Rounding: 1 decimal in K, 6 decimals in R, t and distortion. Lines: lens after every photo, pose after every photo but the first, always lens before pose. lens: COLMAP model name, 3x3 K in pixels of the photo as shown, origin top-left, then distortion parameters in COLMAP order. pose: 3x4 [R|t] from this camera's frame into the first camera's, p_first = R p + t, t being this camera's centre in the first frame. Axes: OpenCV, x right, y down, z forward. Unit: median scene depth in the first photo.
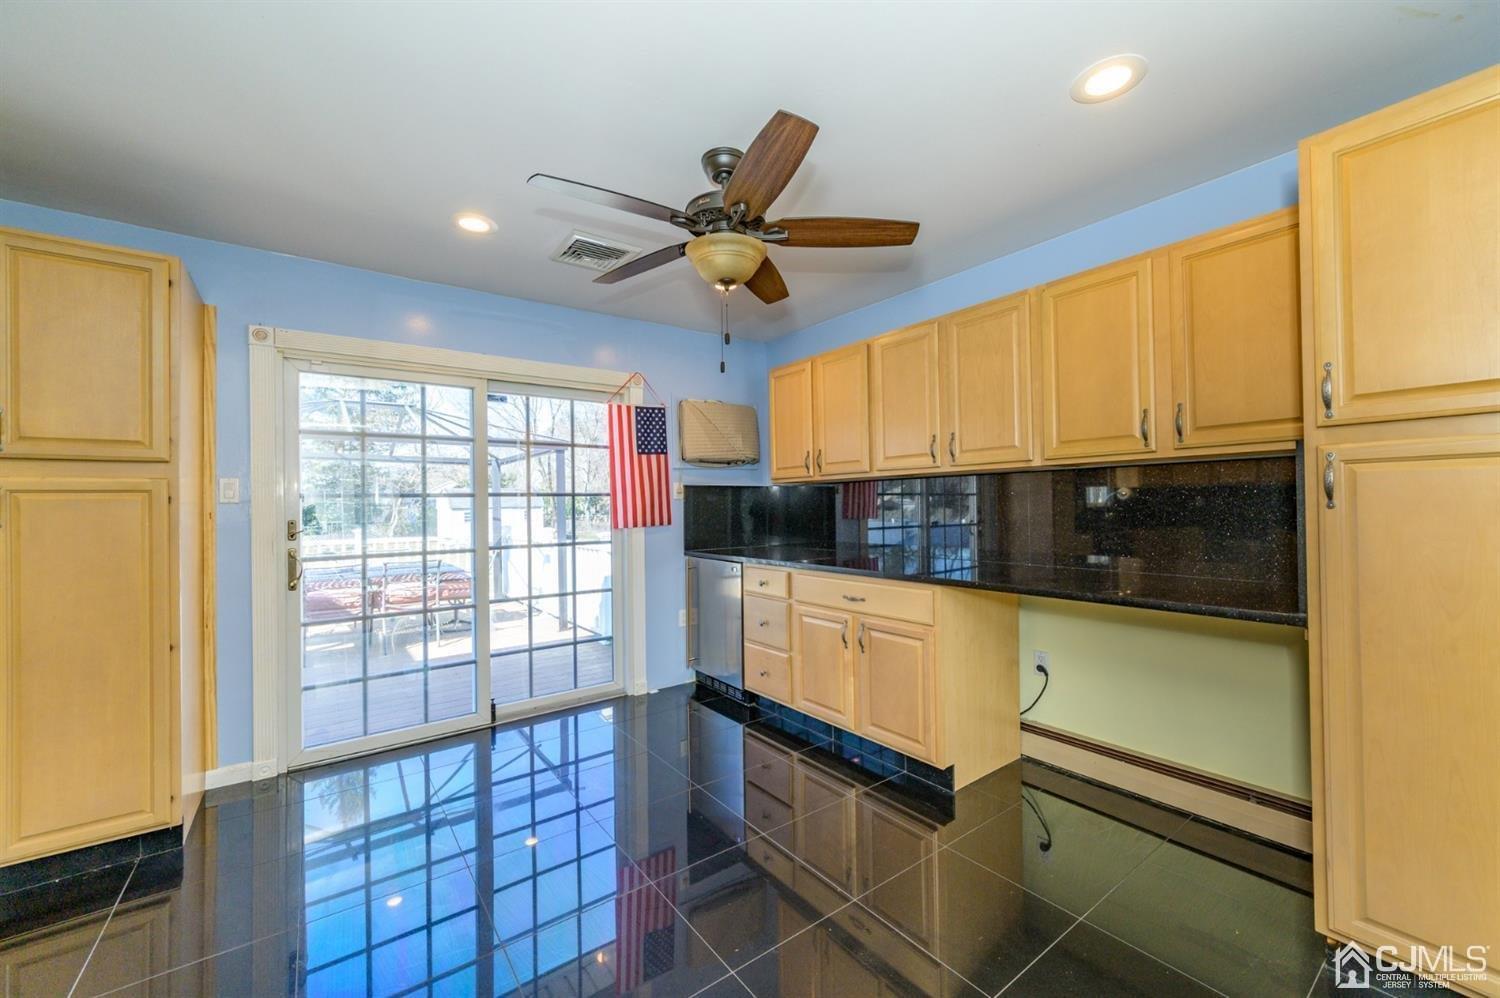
lens RADIAL K [[586.4, 0, 750.6], [0, 586.4, 503.6], [0, 0, 1]] dist [0.000299, -0.000347]
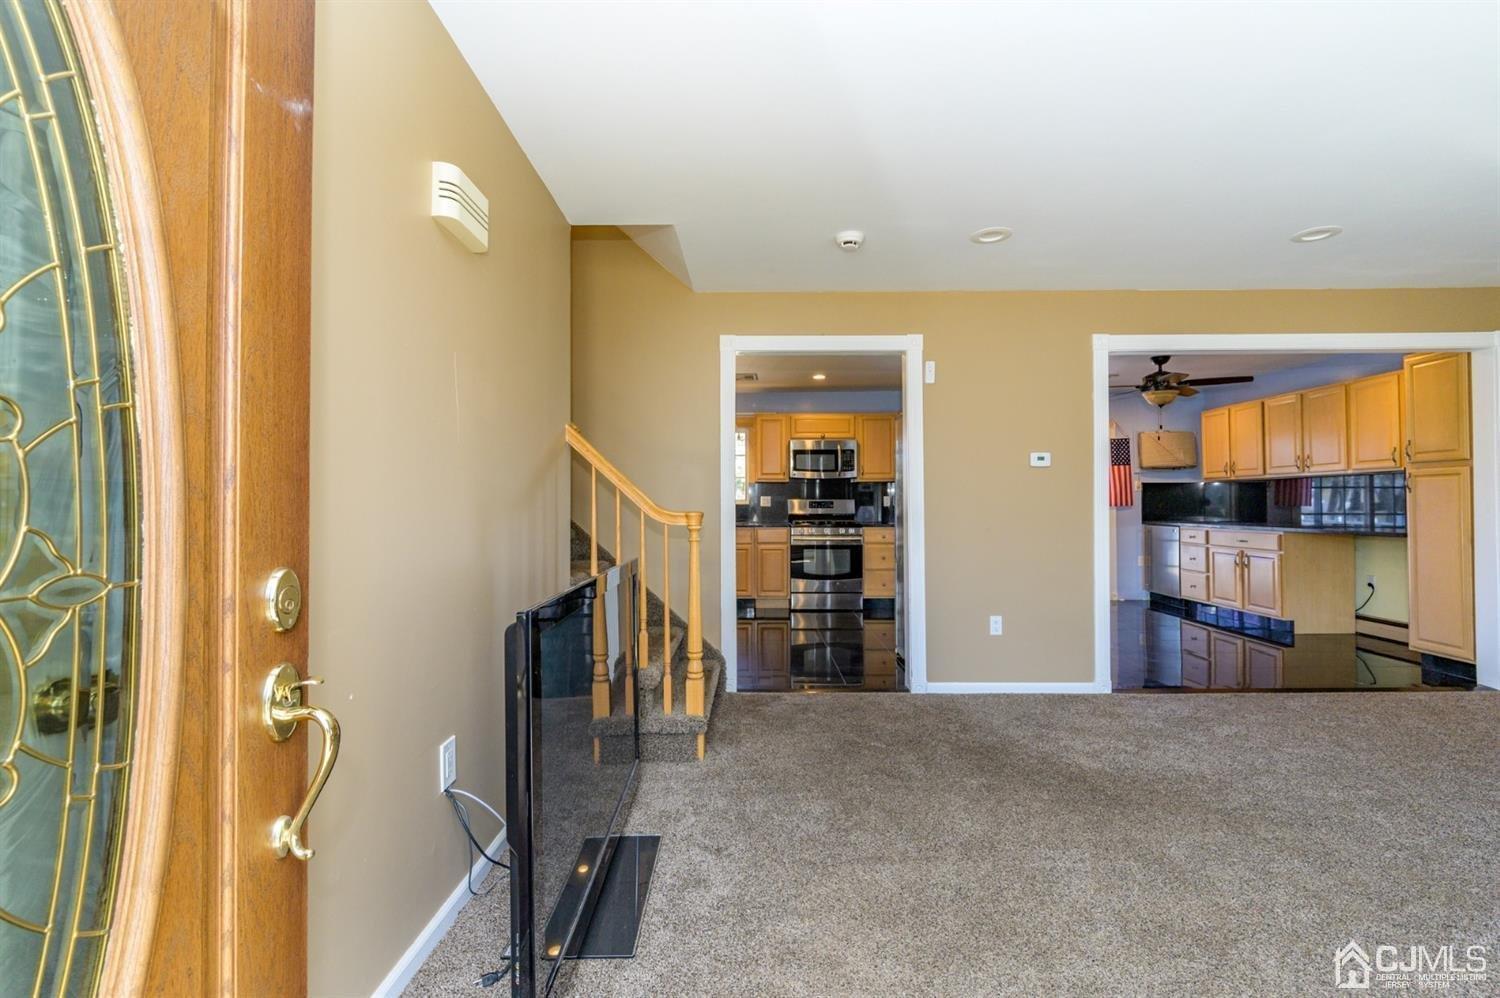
lens RADIAL K [[660.0, 0, 741.8], [0, 660.0, 487.2], [0, 0, 1]] dist [-0.010859, -0.000552]
pose [[0.788180, -0.002293, -0.615441, 0.157150], [-0.008013, 0.999870, -0.013988, 0.019074], [0.615393, 0.015957, 0.788059, -1.315666]]
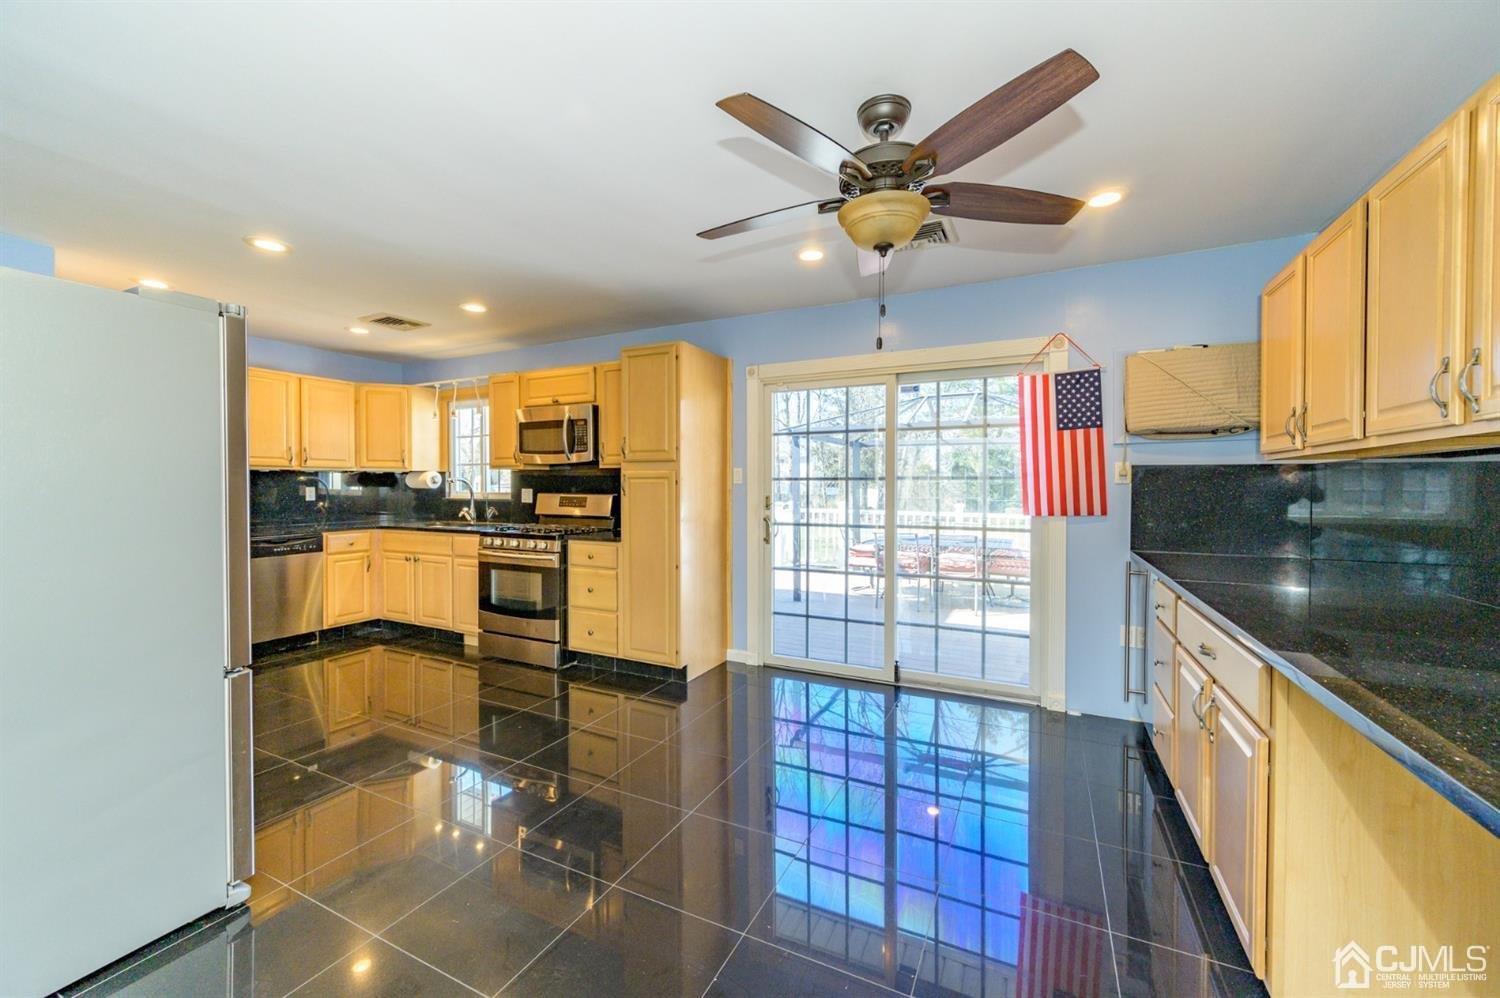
lens RADIAL K [[586.4, 0, 753.2], [0, 586.4, 494.2], [0, 0, 1]] dist [0.000299, -0.000347]
pose [[0.455593, 0.028428, -0.889734, 0.375789], [-0.007847, 0.999579, 0.027920, -0.012113], [0.890154, -0.005738, 0.455624, 0.226084]]
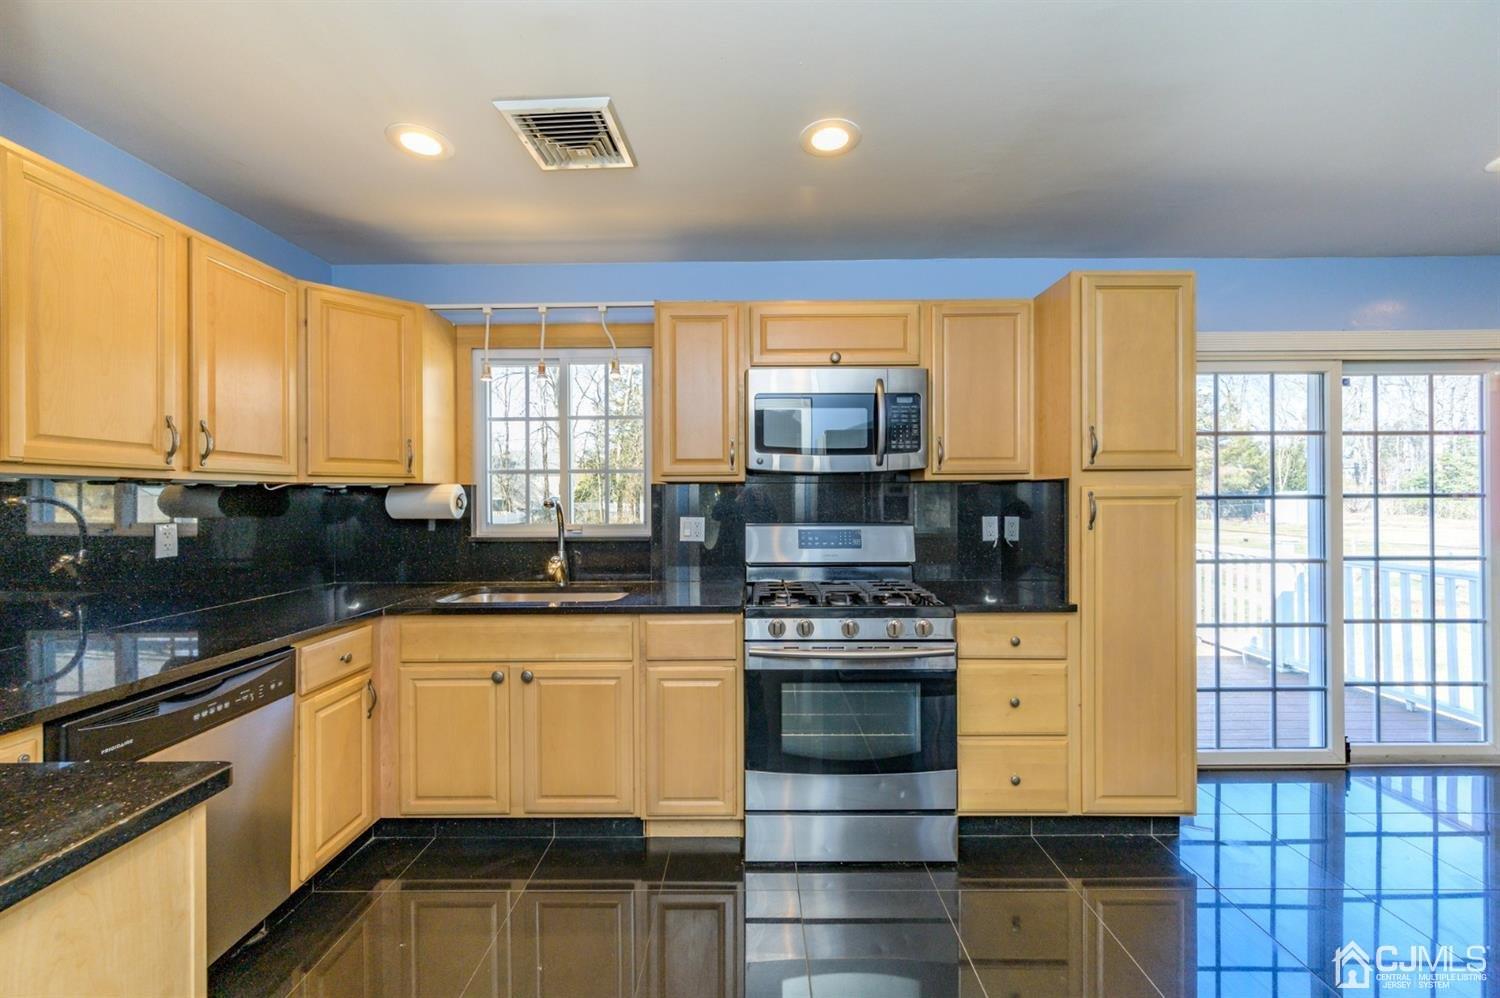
lens RADIAL K [[586.4, 0, 751.3], [0, 586.4, 486.2], [0, 0, 1]] dist [0.000299, -0.000347]
pose [[0.799578, 0.002753, -0.600556, -0.556914], [-0.005631, 0.999980, -0.002912, -0.018887], [0.600536, 0.005710, 0.799577, -0.179167]]
